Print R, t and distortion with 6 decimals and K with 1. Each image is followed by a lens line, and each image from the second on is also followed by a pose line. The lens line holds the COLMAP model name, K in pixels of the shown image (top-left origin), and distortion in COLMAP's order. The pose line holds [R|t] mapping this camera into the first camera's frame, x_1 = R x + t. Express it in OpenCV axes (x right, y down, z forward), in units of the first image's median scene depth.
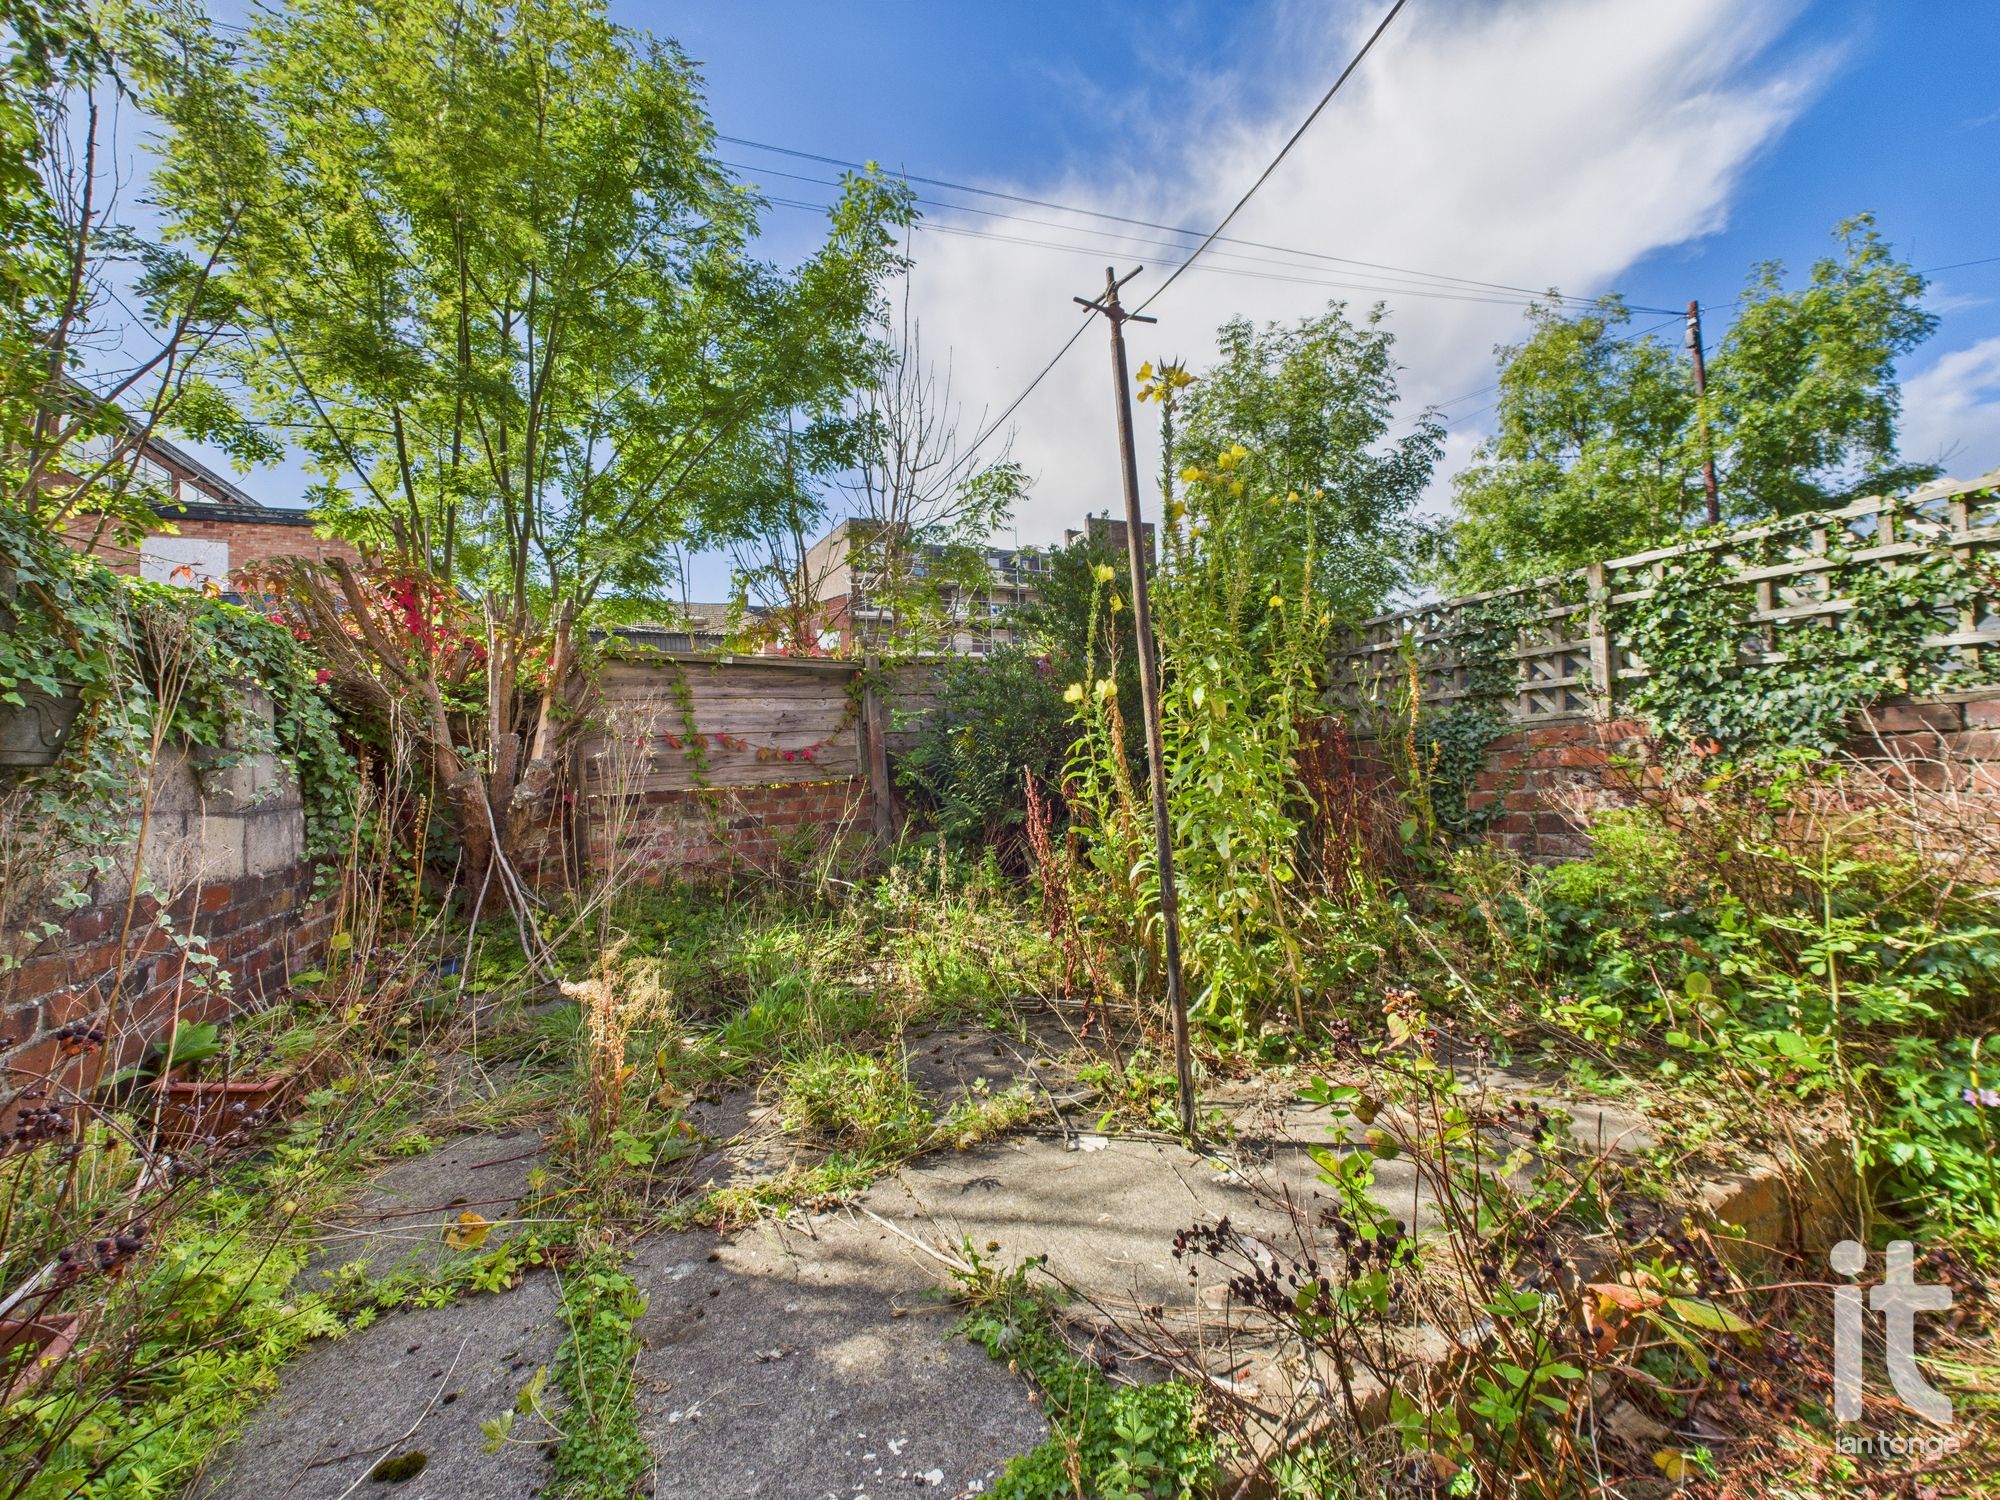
lens RADIAL K [[809.3, 0, 998.3], [0, 809.3, 747.0], [0, 0, 1]] dist [0.007350, -0.000588]
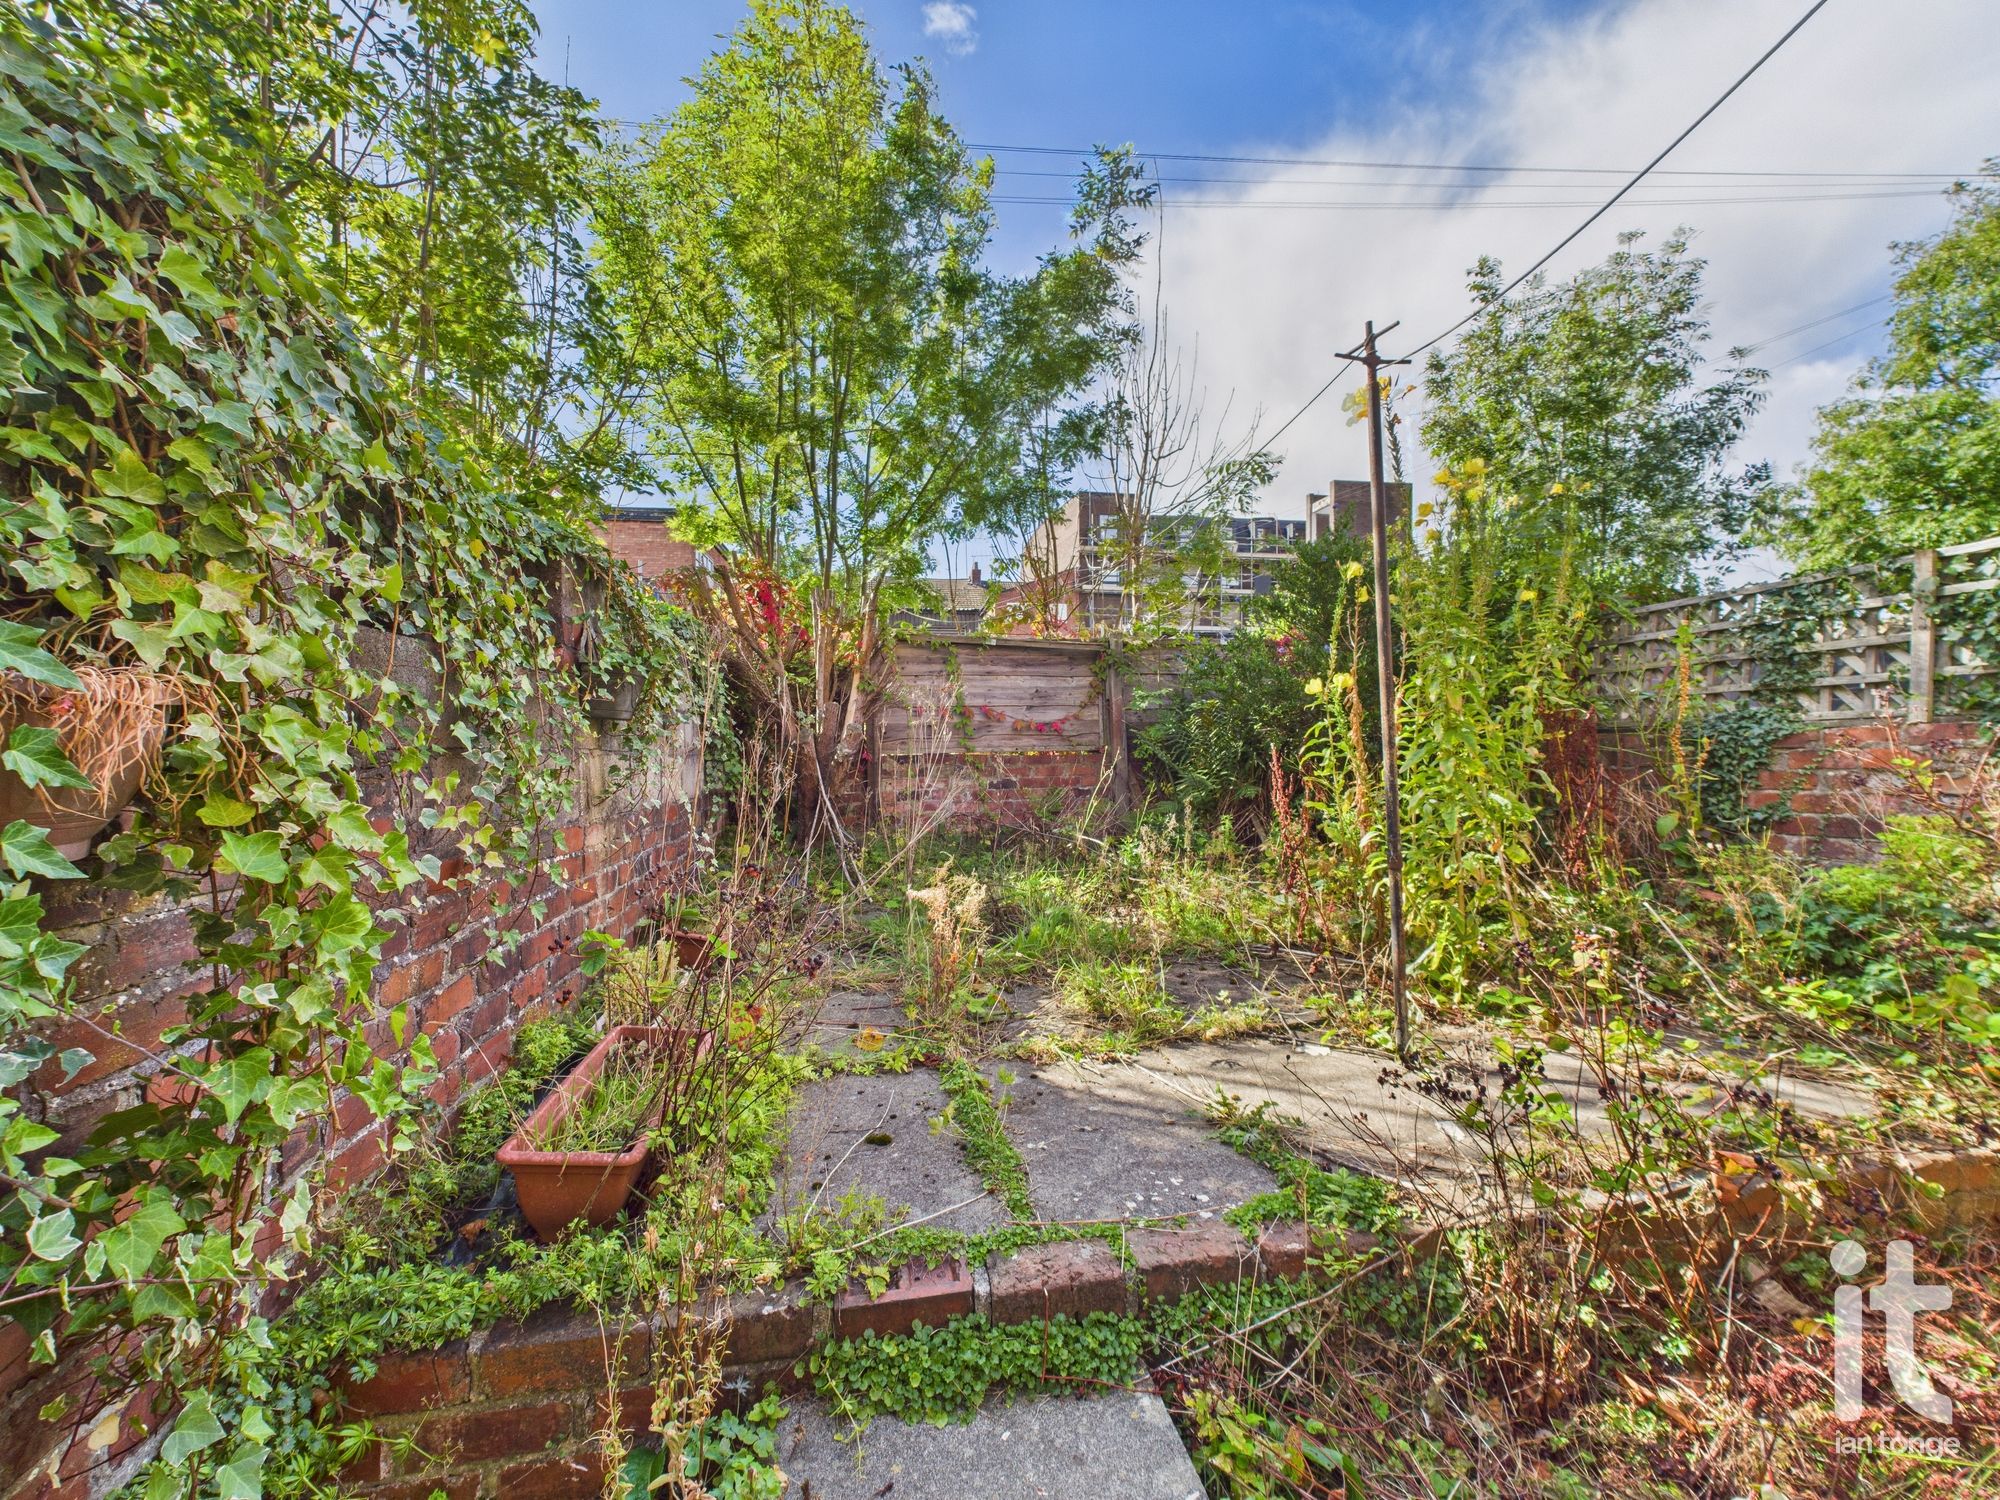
lens RADIAL K [[809.3, 0, 1001.6], [0, 809.3, 752.4], [0, 0, 1]] dist [0.007350, -0.000588]
pose [[0.964097, 0.042700, -0.262095, -0.025055], [-0.032315, 0.998517, 0.043809, -0.003541], [0.263577, -0.033767, 0.964047, -0.181894]]
